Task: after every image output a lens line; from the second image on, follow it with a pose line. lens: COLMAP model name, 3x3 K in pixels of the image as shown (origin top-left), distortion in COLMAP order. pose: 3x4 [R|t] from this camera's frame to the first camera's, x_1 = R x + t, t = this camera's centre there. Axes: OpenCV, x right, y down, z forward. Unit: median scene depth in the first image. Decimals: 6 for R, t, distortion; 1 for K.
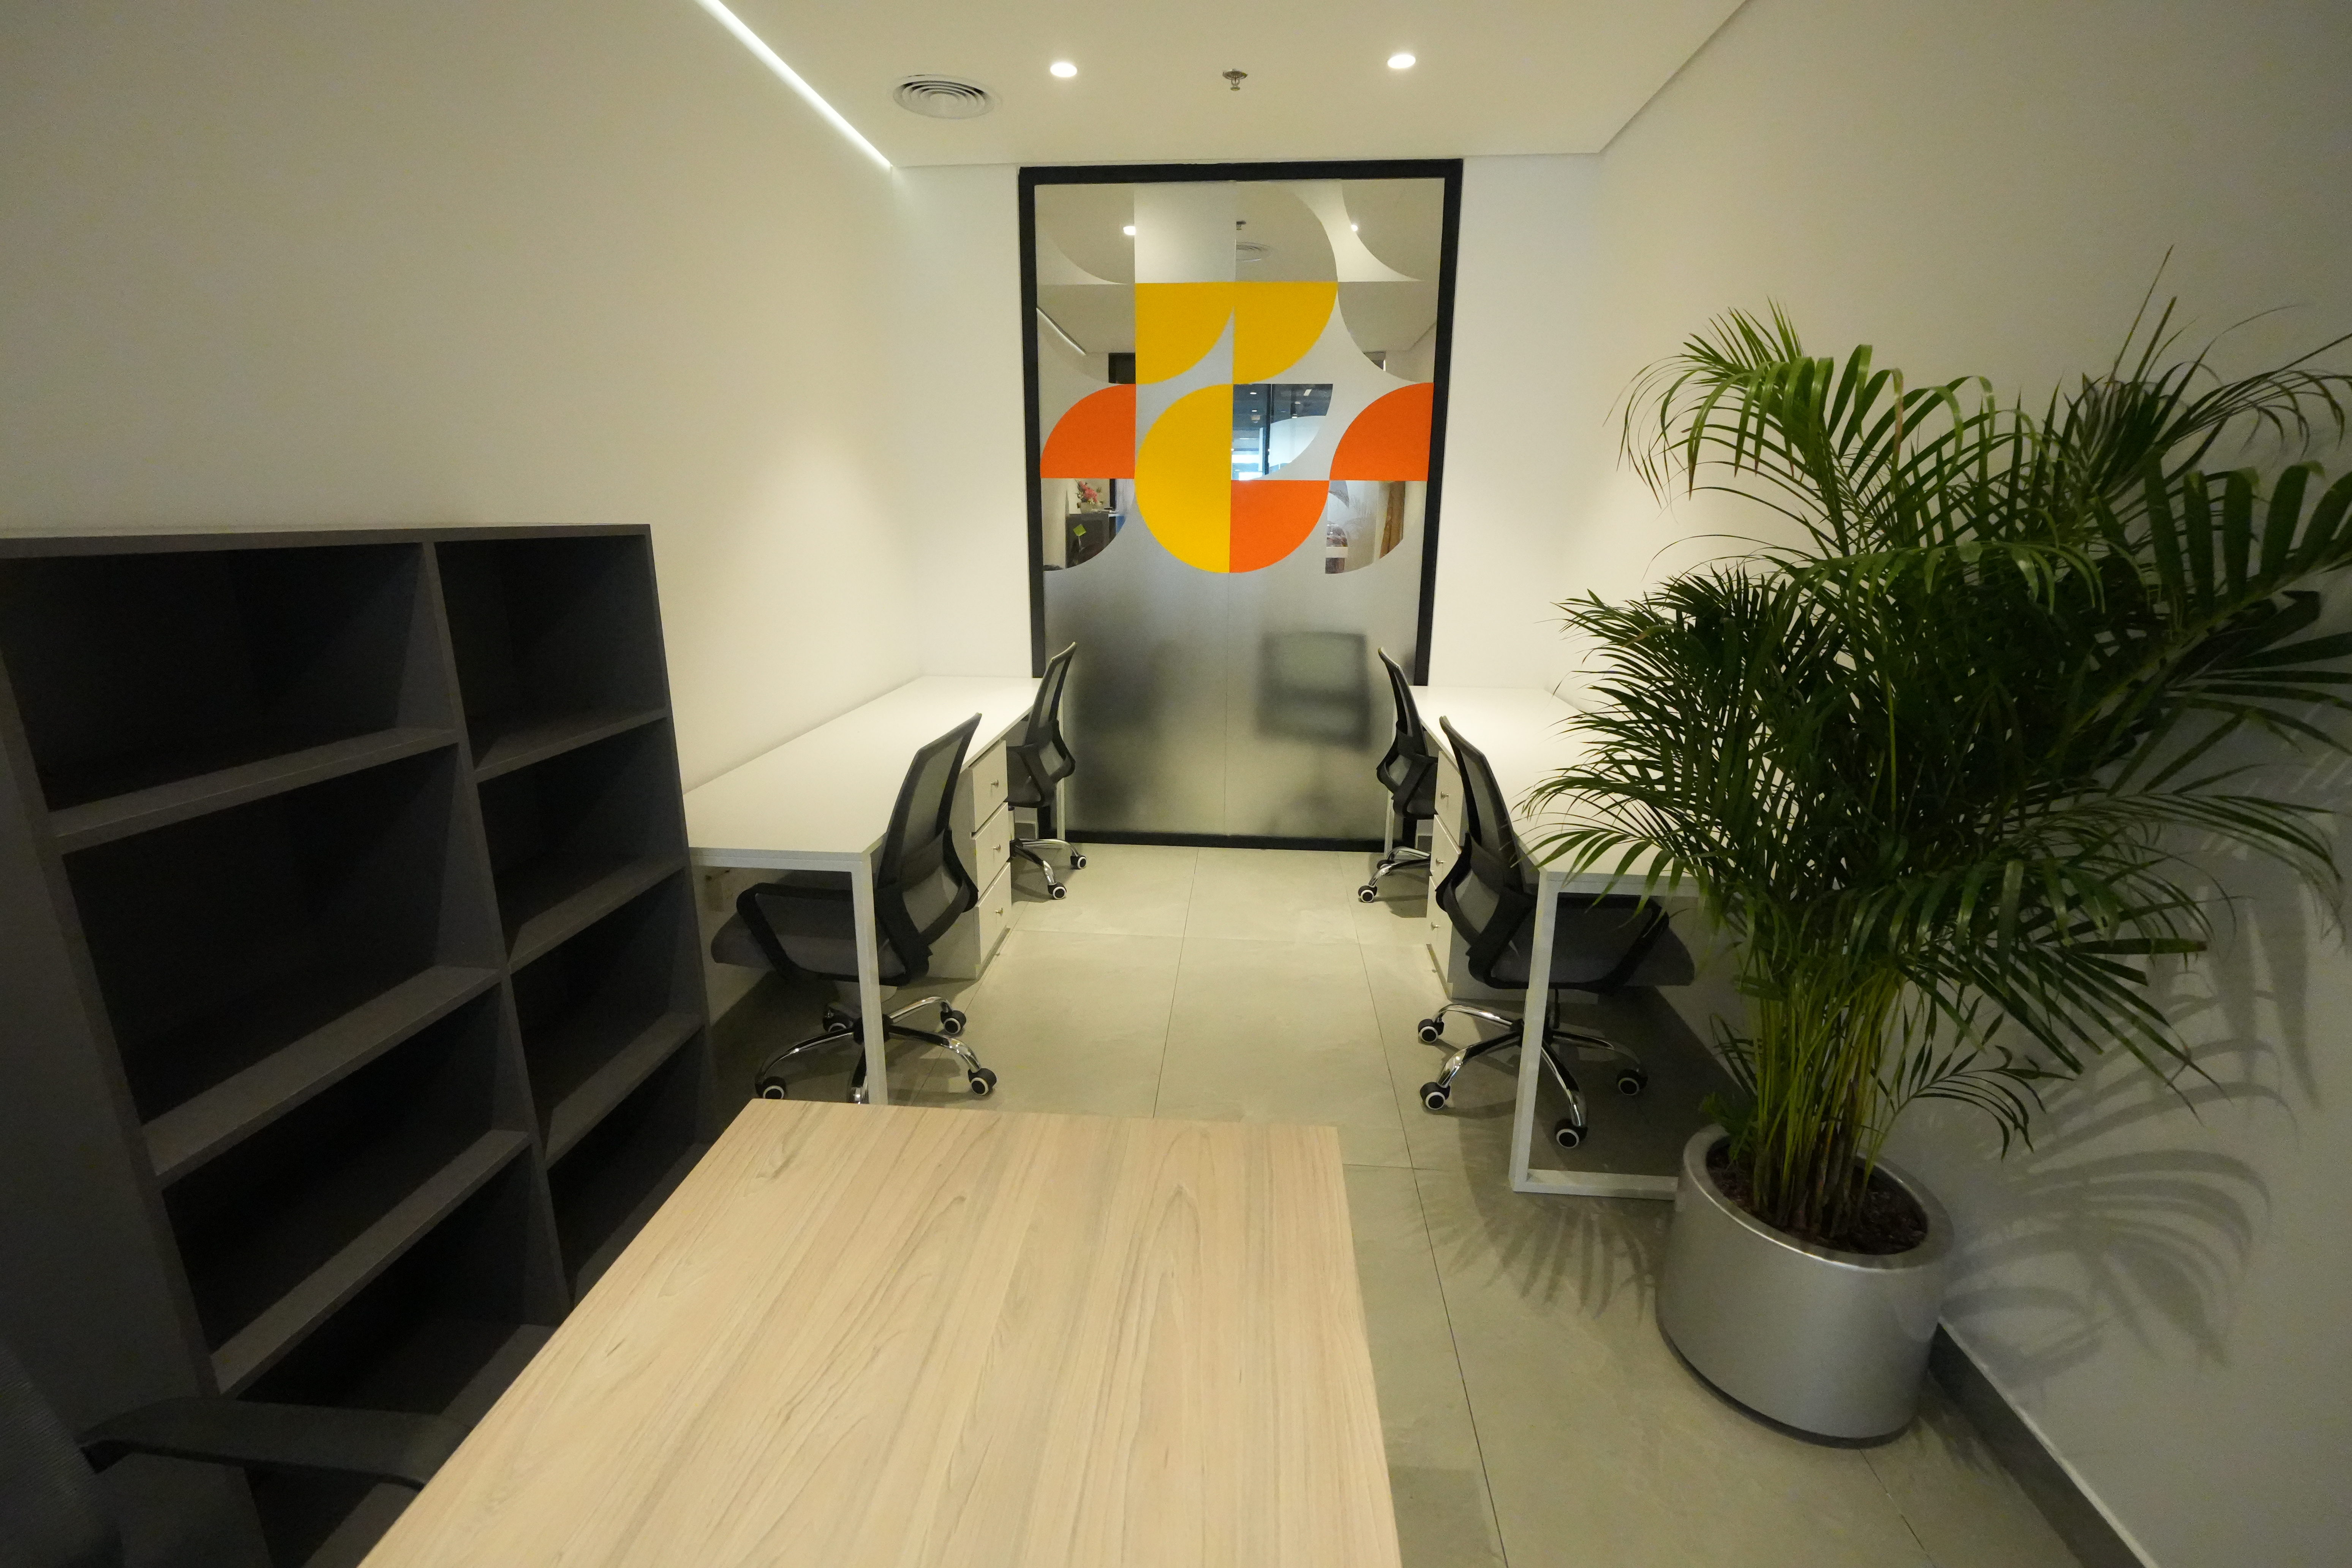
lens RADIAL K [[996.4, 0, 1169.4], [0, 996.4, 770.5], [0, 0, 1]] dist [-0.012441, 0.001579]
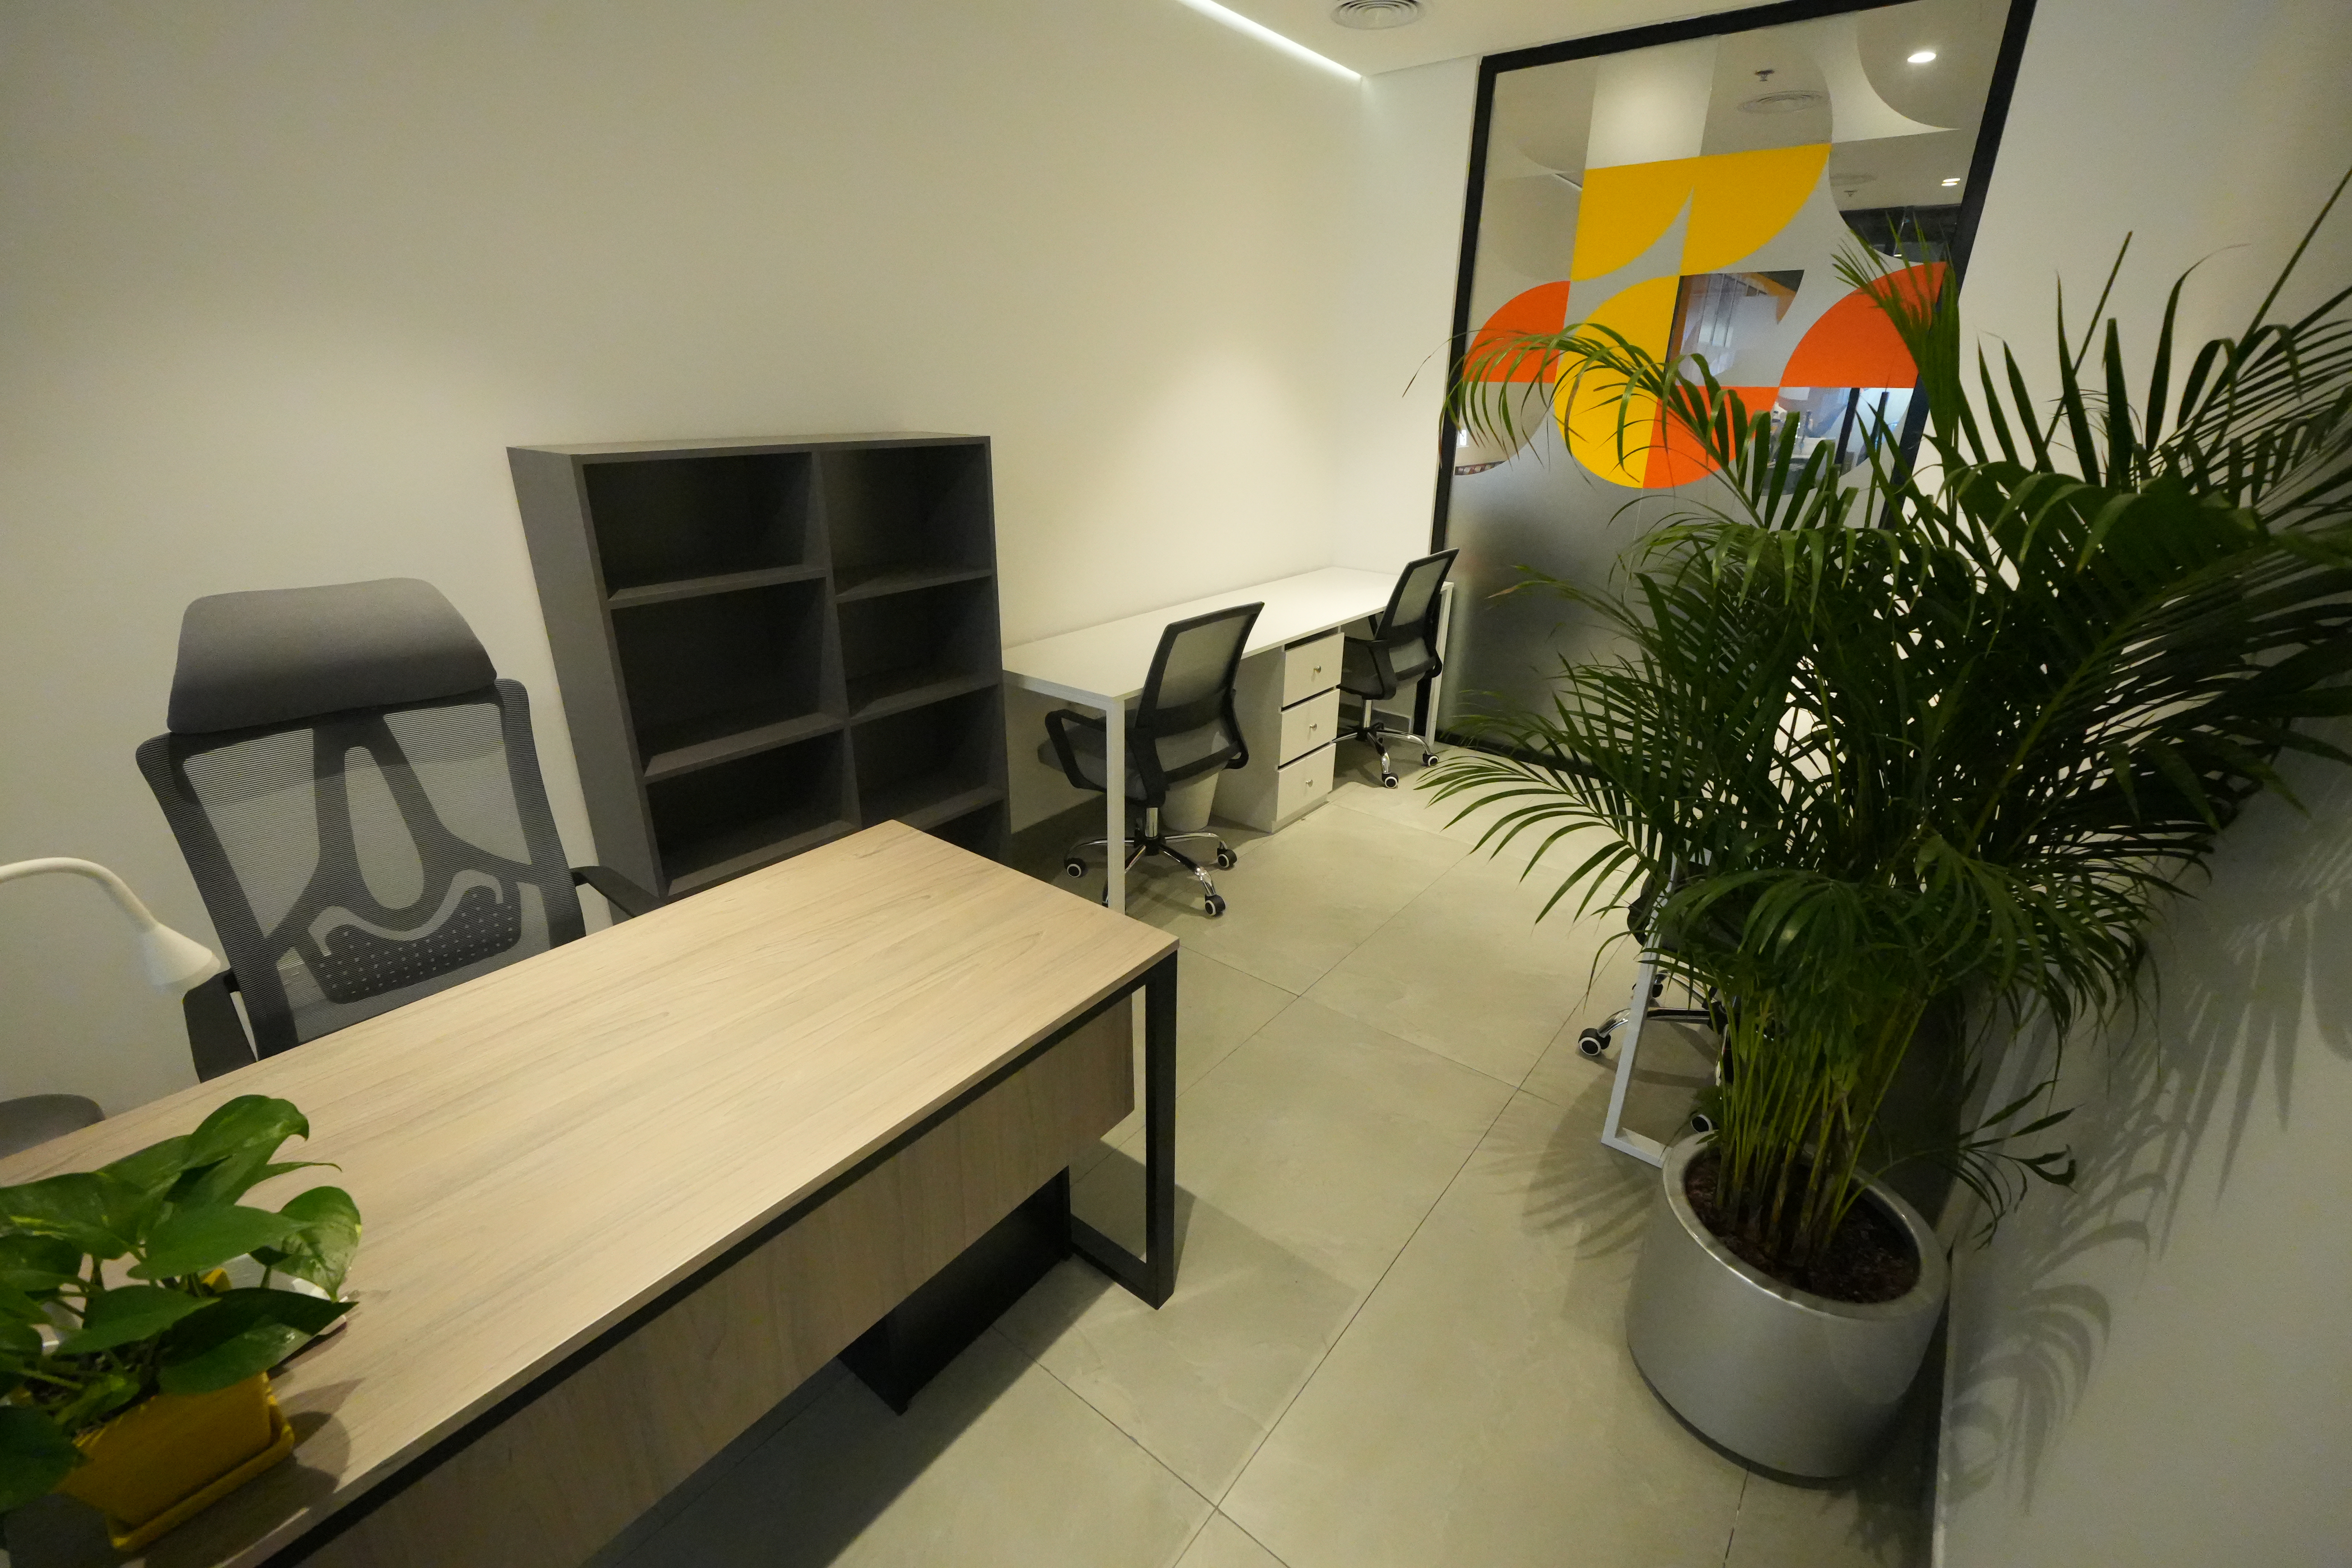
lens RADIAL K [[996.4, 0, 1170.4], [0, 996.4, 776.5], [0, 0, 1]] dist [-0.012441, 0.001579]
pose [[0.828792, 0.208382, -0.519307, 0.464686], [-0.146957, 0.976552, 0.157324, -0.033411], [0.539914, -0.054073, 0.839982, -0.060918]]
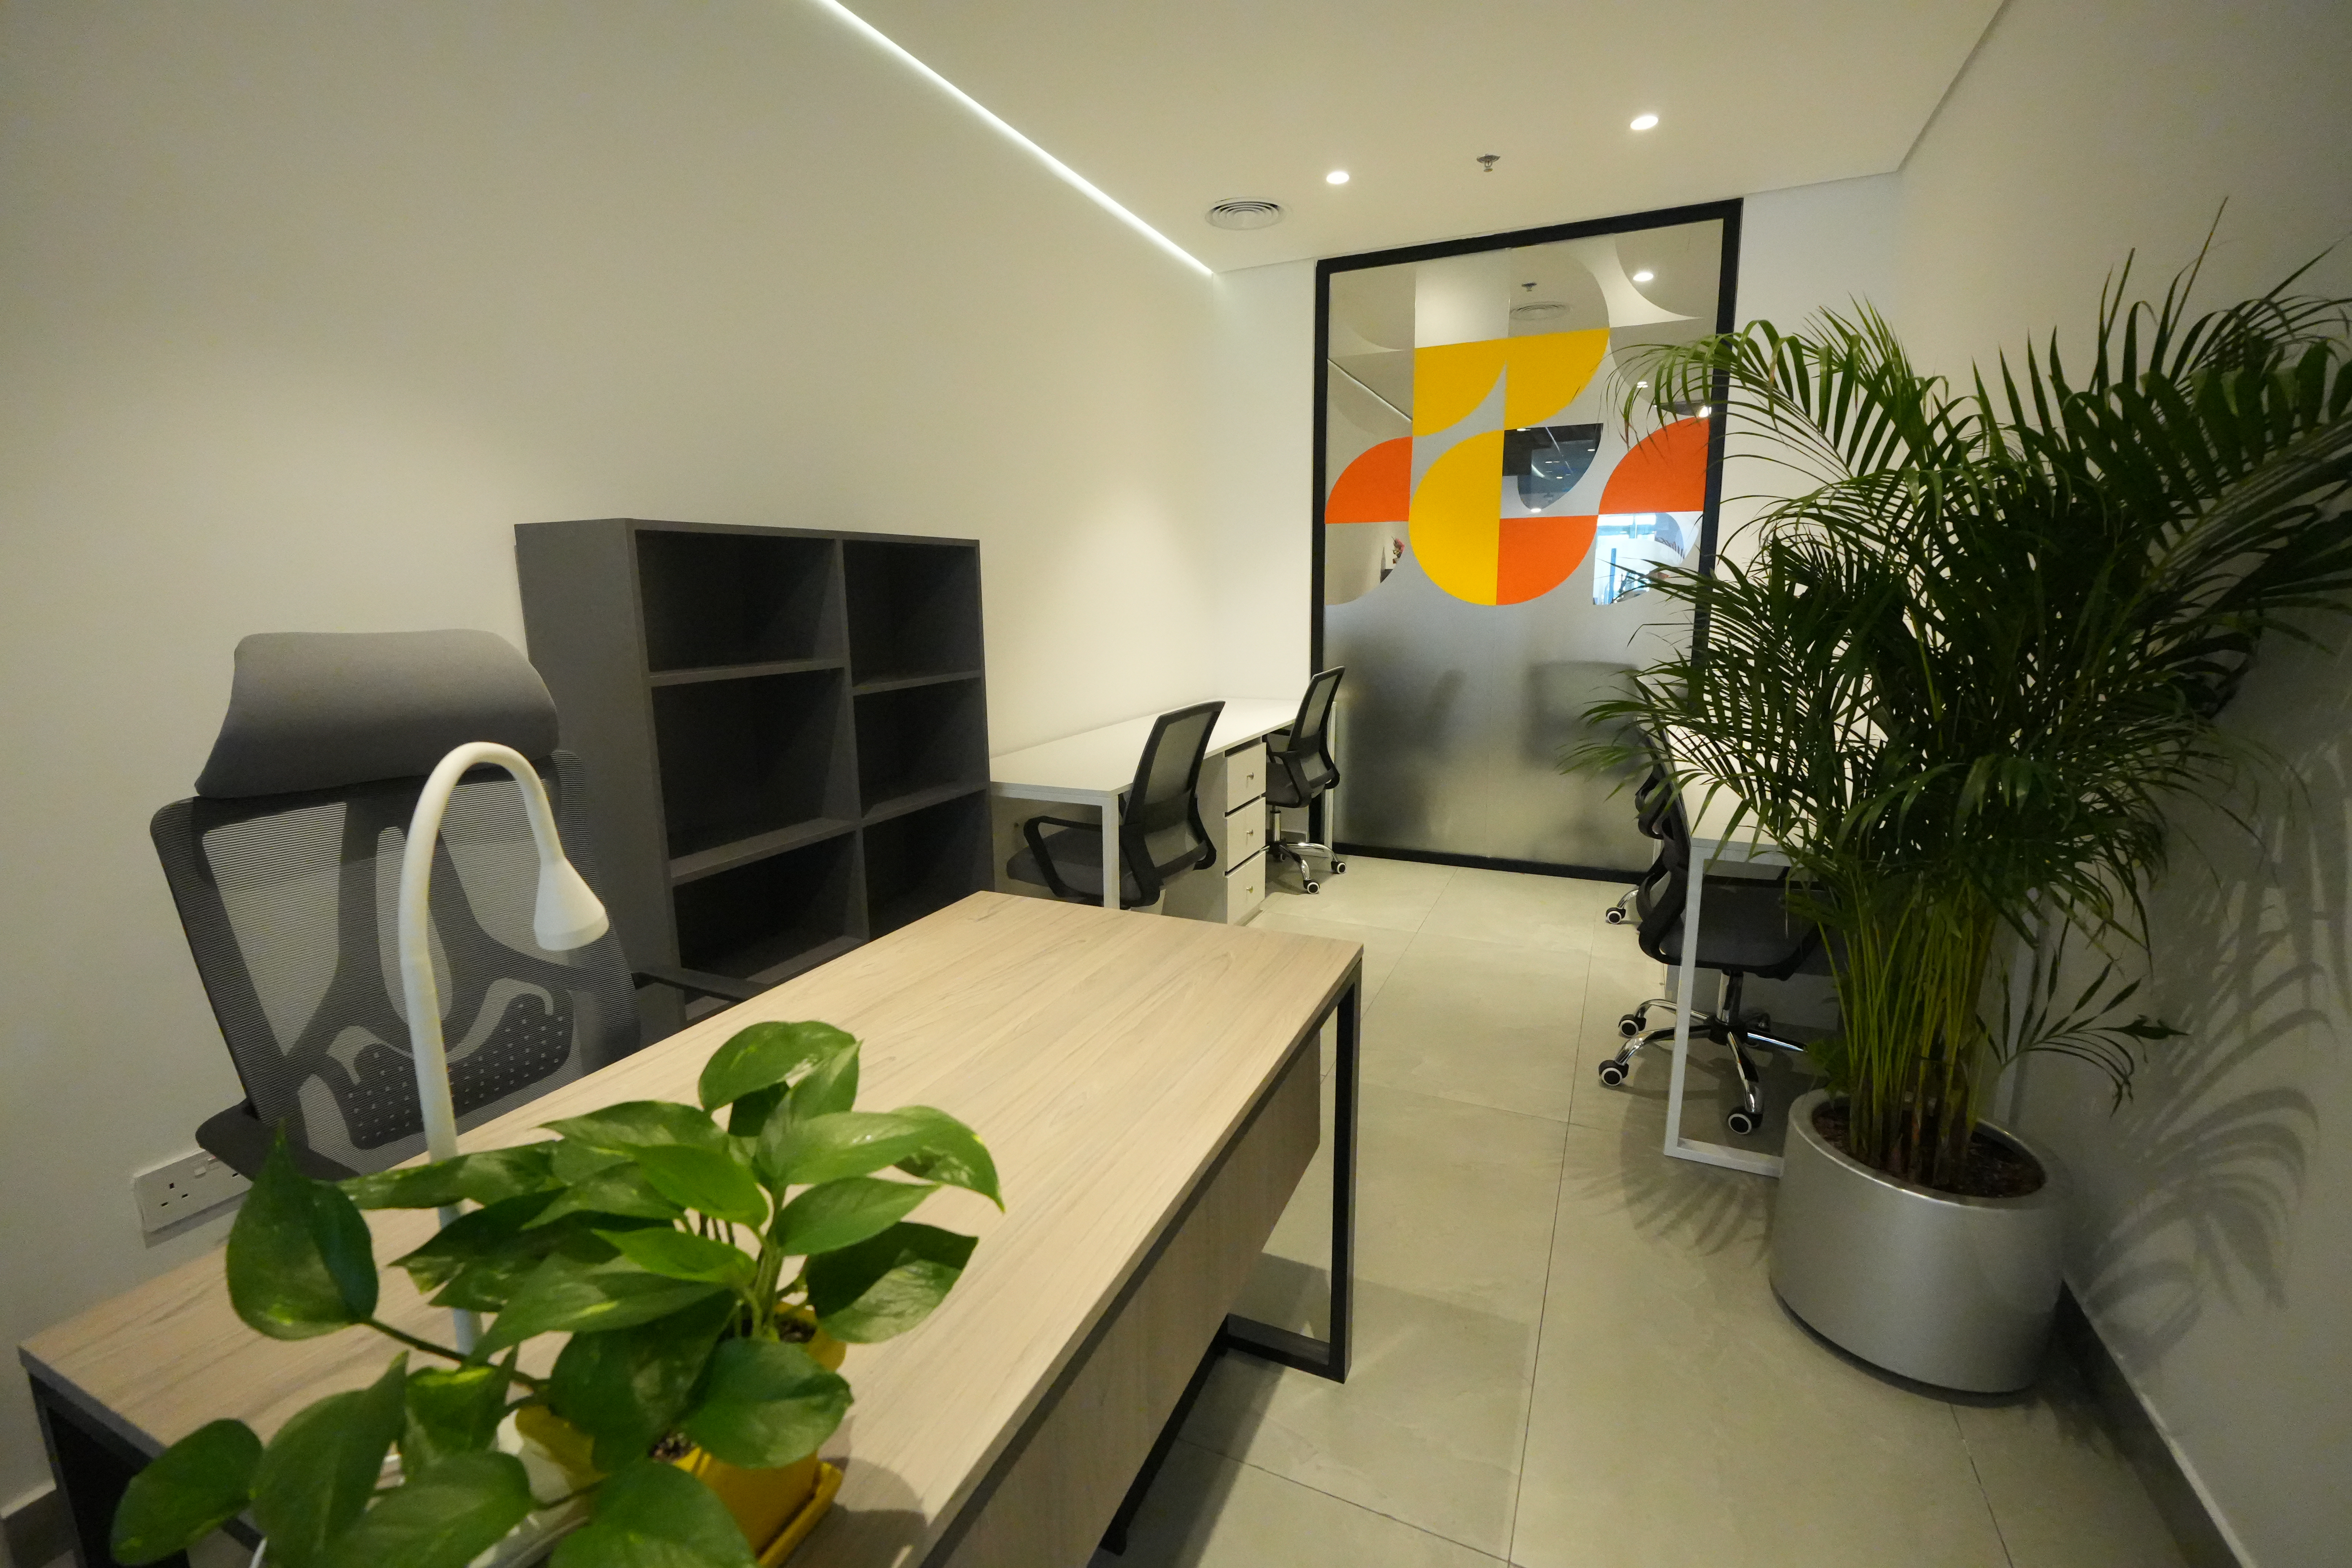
lens RADIAL K [[996.4, 0, 1167.7], [0, 996.4, 775.8], [0, 0, 1]] dist [-0.012441, 0.001579]
pose [[0.937140, 0.048488, -0.345568, 0.214673], [-0.072105, 0.995834, -0.055812, 0.133620], [0.341422, 0.077221, 0.936732, -0.195632]]
